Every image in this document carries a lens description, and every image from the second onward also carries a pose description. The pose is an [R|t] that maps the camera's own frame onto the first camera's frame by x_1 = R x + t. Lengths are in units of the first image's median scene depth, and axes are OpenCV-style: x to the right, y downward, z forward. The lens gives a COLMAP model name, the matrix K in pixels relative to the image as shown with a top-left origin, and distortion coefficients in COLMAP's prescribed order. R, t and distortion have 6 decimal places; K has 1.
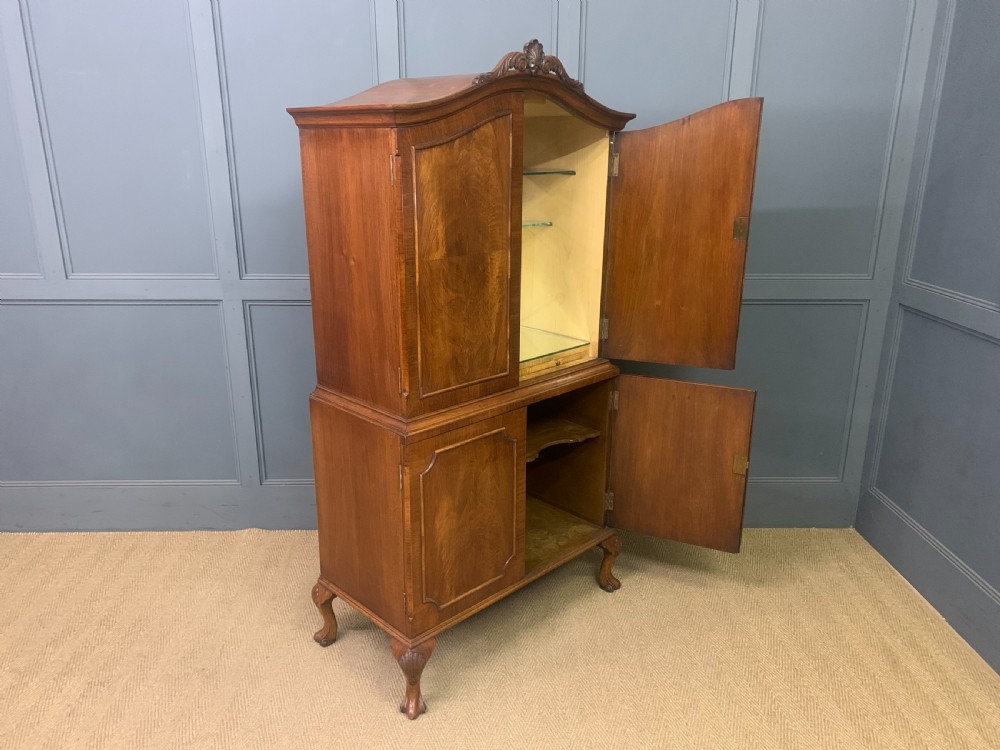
lens RADIAL K [[767.9, 0, 496.1], [0, 767.9, 371.2], [0, 0, 1]] dist [0.061606, -0.005712]
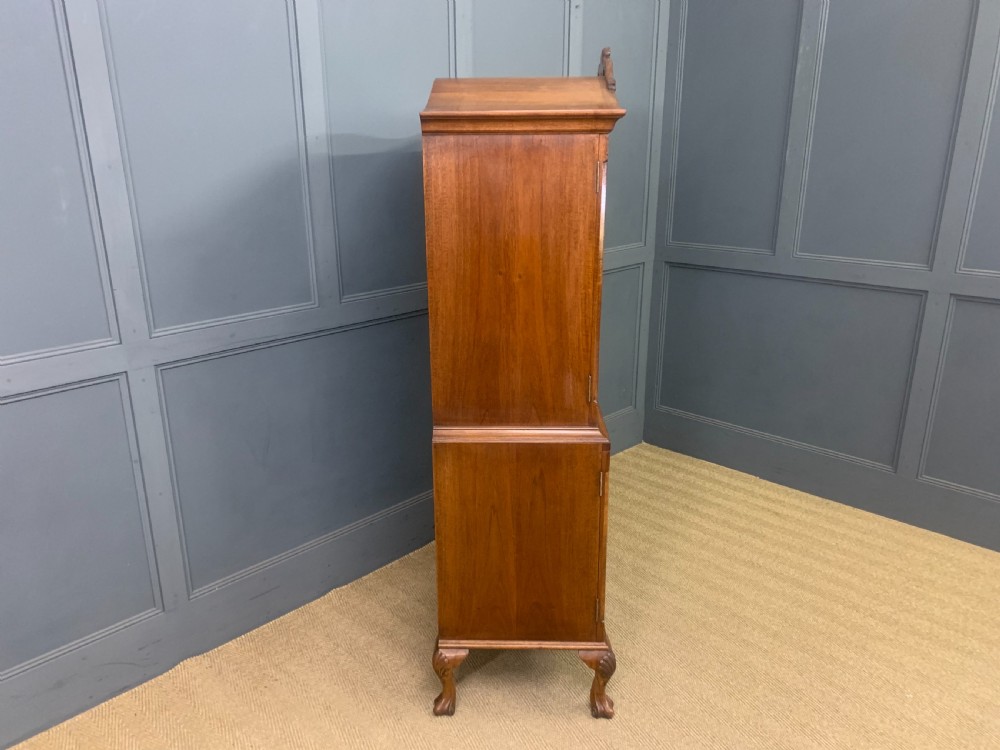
lens RADIAL K [[767.9, 0, 496.1], [0, 767.9, 371.2], [0, 0, 1]] dist [0.061606, -0.005712]
pose [[0.728857, -0.216404, 0.649567, -0.774645], [0.210266, 0.973636, 0.088435, -0.112011], [-0.651580, 0.072125, 0.755144, 0.301120]]
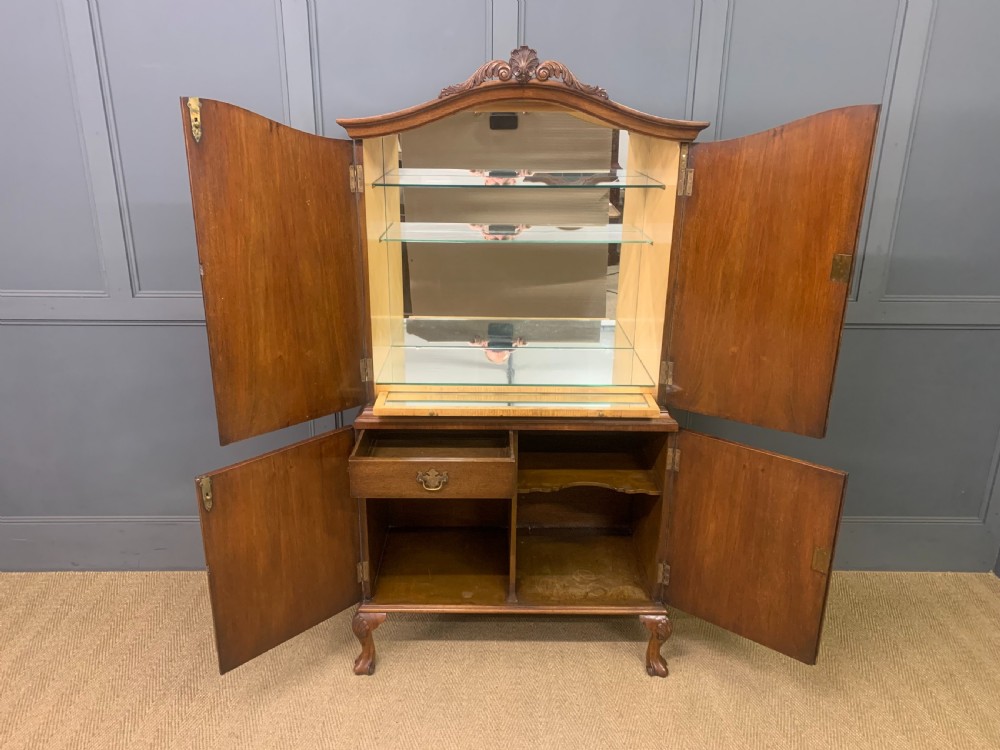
lens RADIAL K [[767.9, 0, 496.1], [0, 767.9, 371.2], [0, 0, 1]] dist [0.061606, -0.005712]
pose [[0.719326, 0.223075, -0.657882, 0.662212], [-0.207242, 0.972824, 0.103268, -0.125447], [0.663040, 0.062057, 0.746008, 0.282748]]
